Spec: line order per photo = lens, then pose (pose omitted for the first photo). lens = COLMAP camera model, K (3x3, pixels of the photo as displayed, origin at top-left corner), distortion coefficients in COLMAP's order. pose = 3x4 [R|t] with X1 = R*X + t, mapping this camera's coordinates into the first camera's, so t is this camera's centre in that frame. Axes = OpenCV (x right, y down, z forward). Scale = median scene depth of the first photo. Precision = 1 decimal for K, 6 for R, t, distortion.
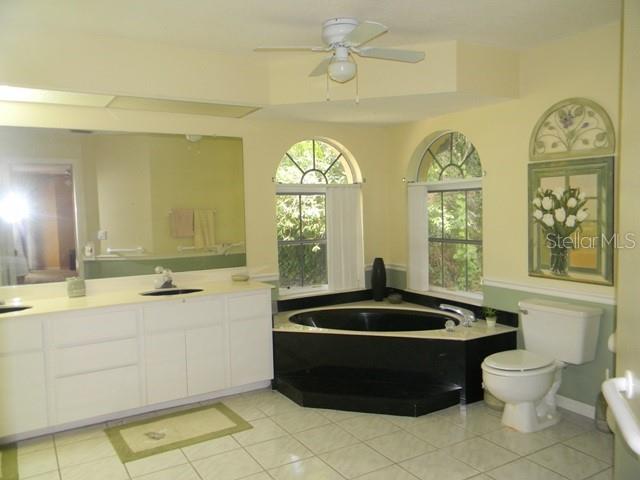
lens RADIAL K [[517.4, 0, 320.0], [0, 517.4, 240.0], [0, 0, 1]] dist [0.008680, -0.002966]
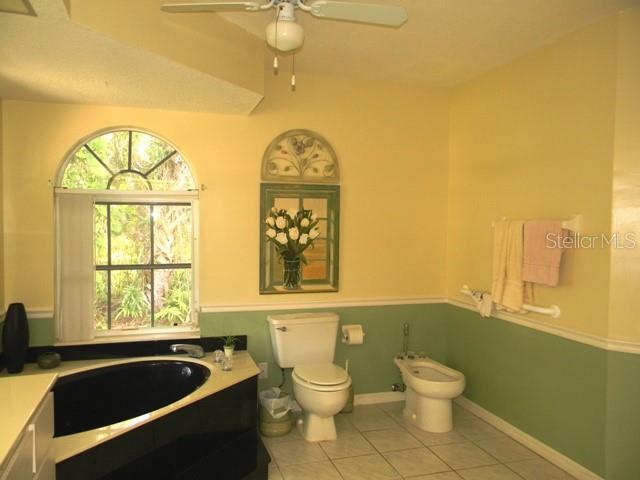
lens RADIAL K [[517.4, 0, 320.0], [0, 517.4, 240.0], [0, 0, 1]] dist [0.008680, -0.002966]
pose [[0.239252, -0.014735, 0.970846, -0.584482], [0.051570, 0.998666, 0.002449, -0.035109], [-0.969587, 0.049481, 0.239692, 0.696018]]
